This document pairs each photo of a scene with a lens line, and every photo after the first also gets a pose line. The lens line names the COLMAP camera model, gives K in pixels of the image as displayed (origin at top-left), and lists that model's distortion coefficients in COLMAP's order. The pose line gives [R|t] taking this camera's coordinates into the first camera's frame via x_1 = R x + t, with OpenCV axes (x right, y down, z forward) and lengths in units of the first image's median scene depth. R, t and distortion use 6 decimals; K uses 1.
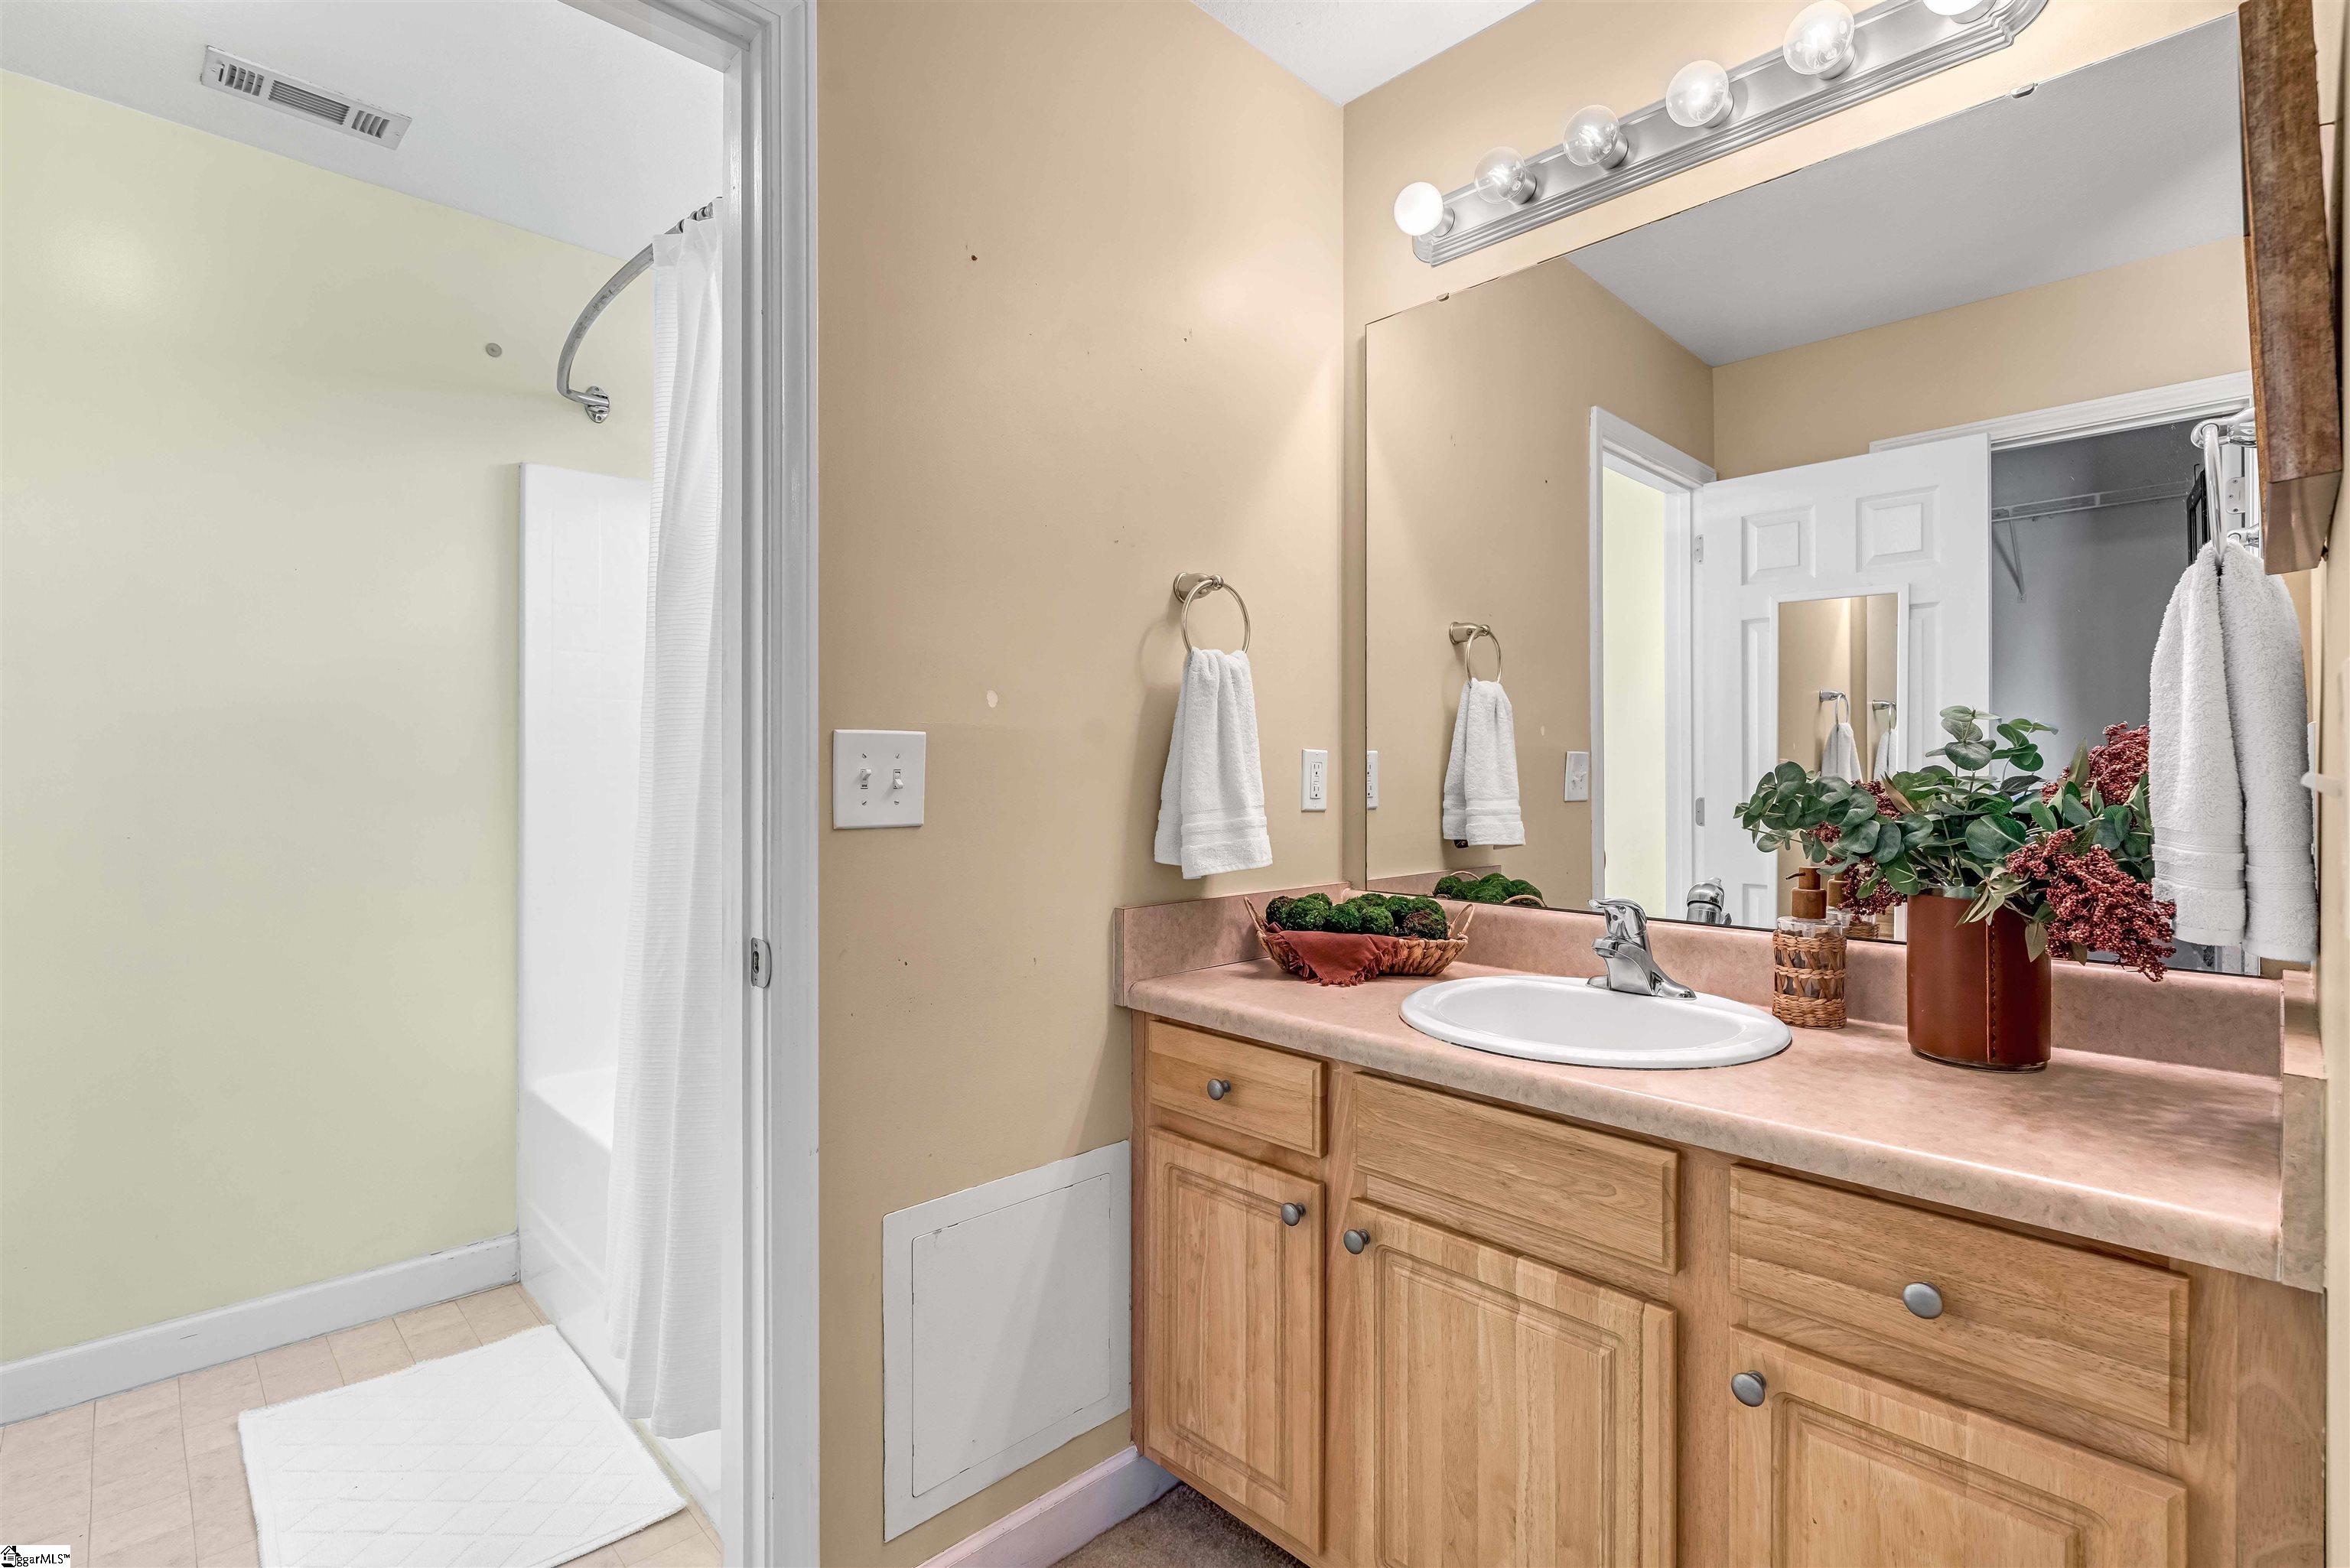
lens RADIAL K [[1058.5, 0, 1176.7], [0, 1058.5, 771.3], [0, 0, 1]] dist [-0.007406, 0.002437]
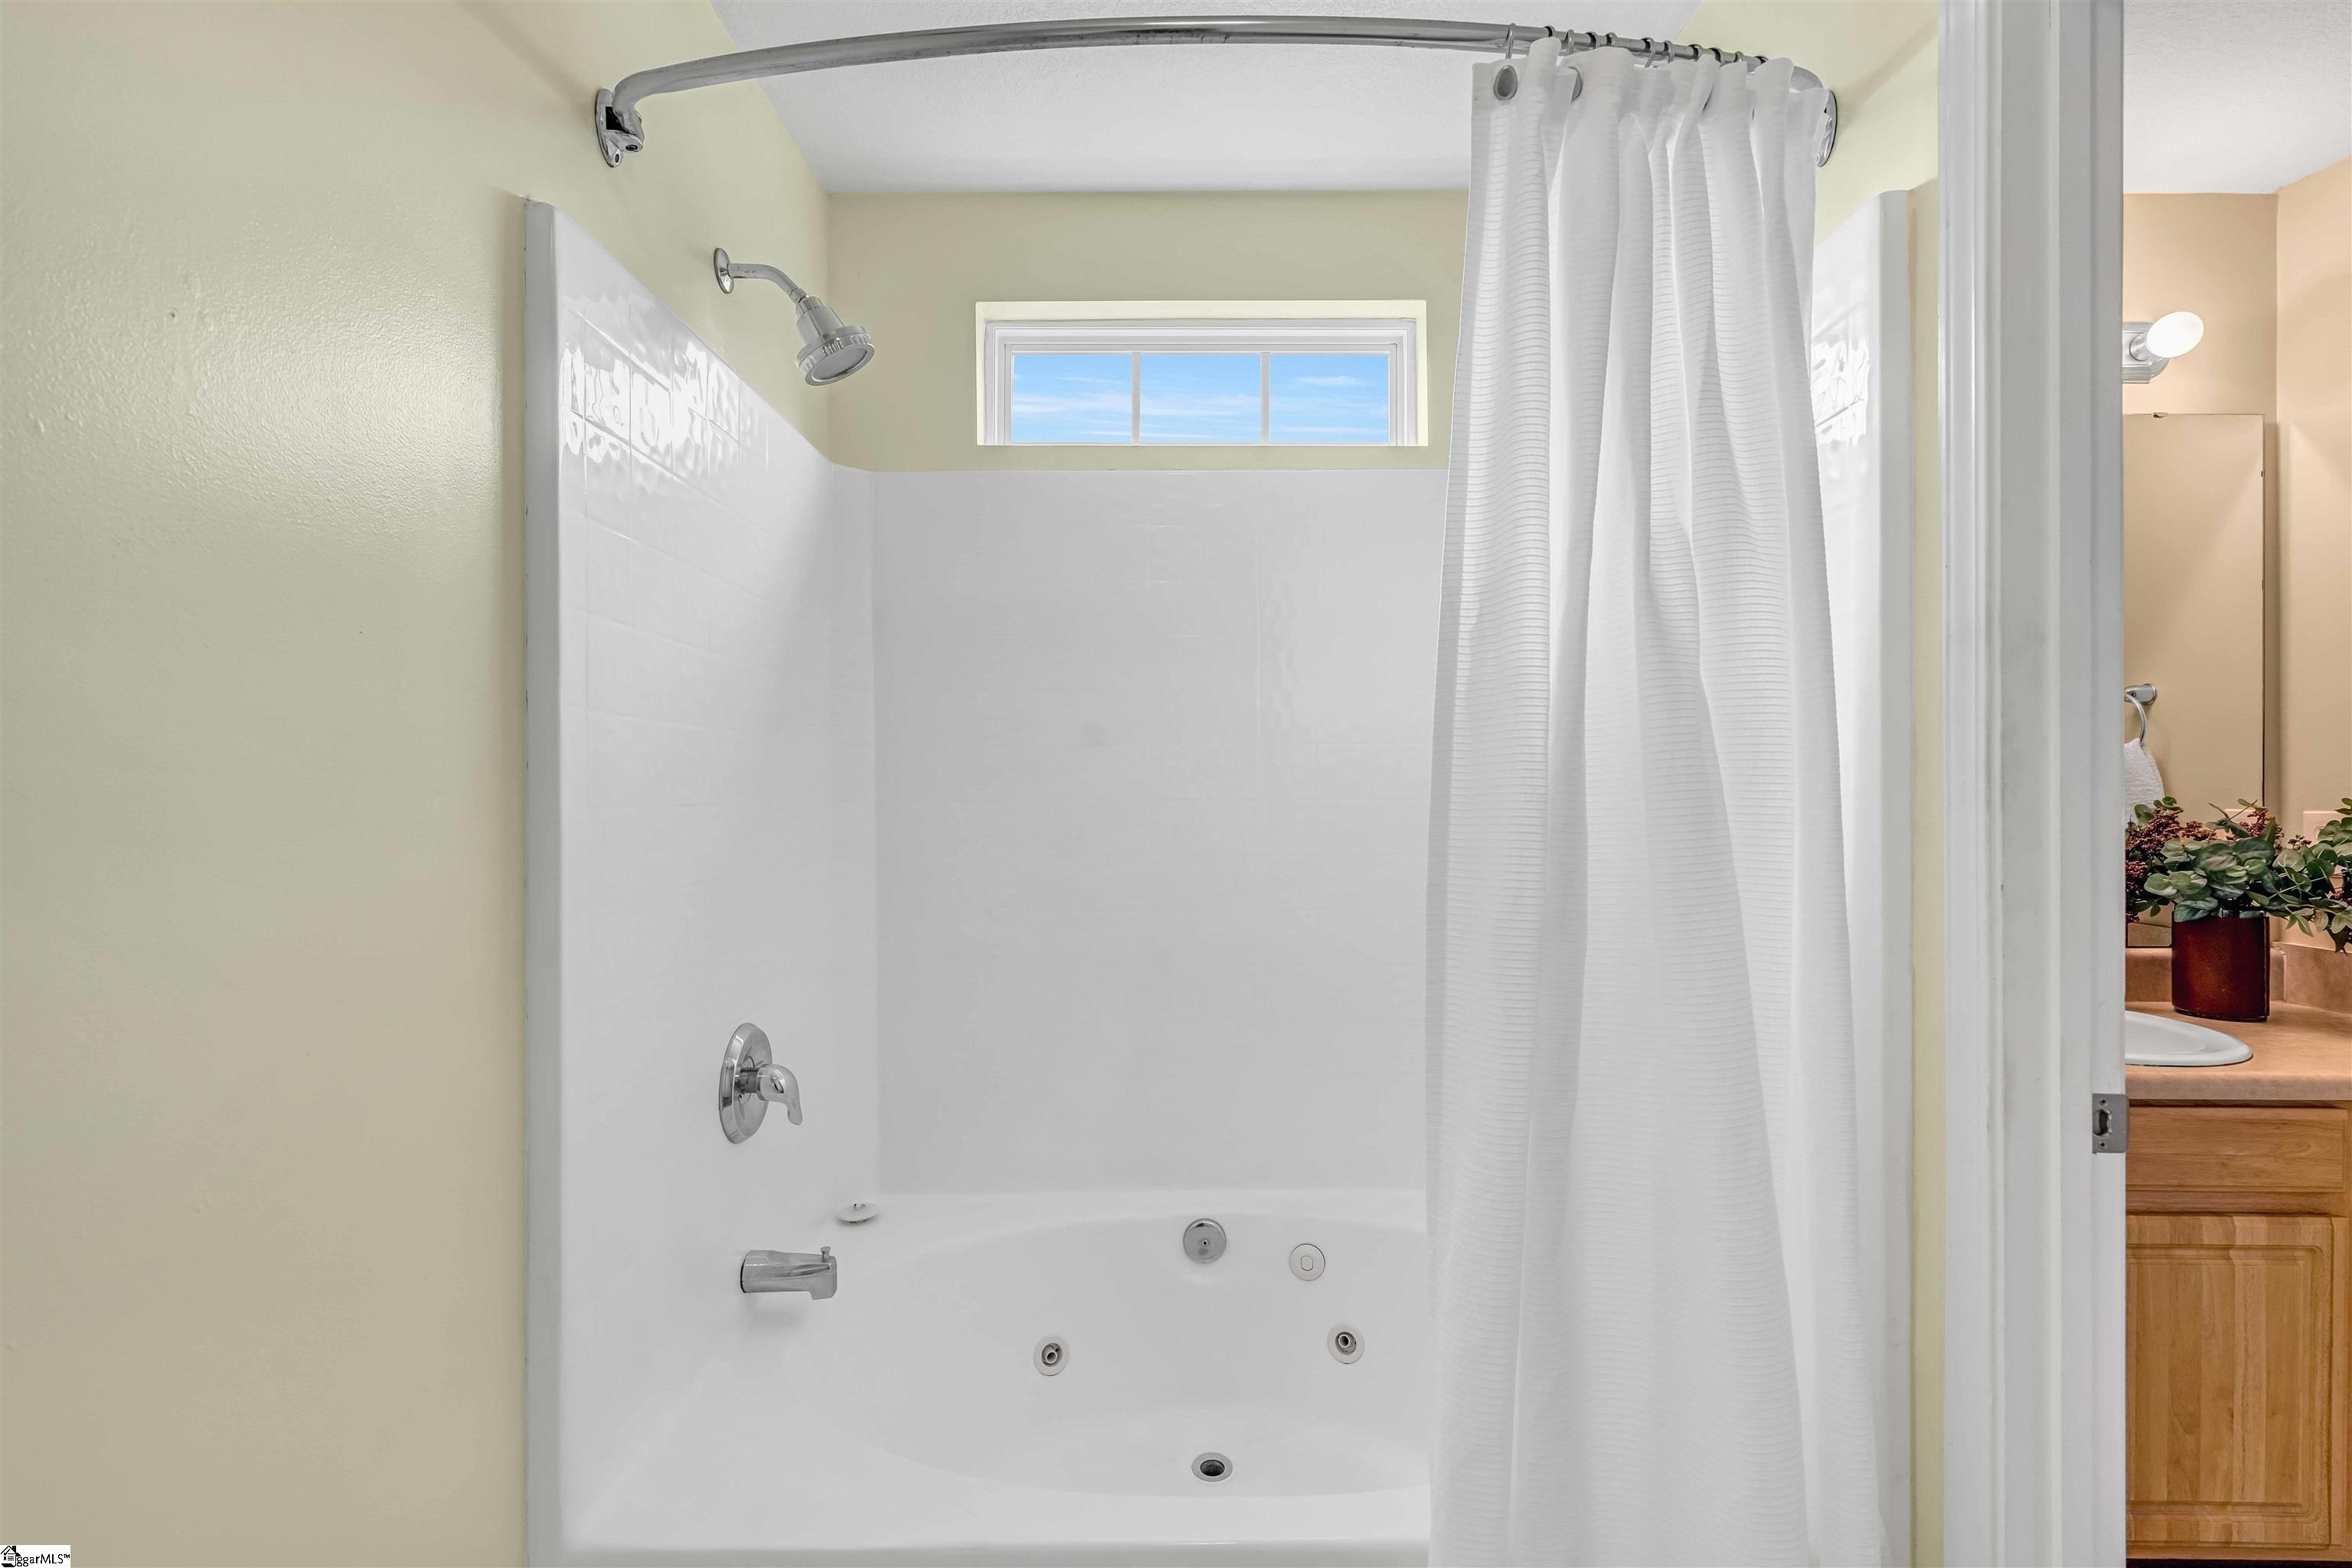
lens RADIAL K [[1059.5, 0, 1176.7], [0, 1059.5, 797.1], [0, 0, 1]] dist [-0.007406, 0.002437]
pose [[0.707559, -0.003678, 0.706644, -1.550914], [-0.002019, 0.999972, 0.007227, -0.071860], [-0.706651, -0.006540, 0.707532, 1.009994]]
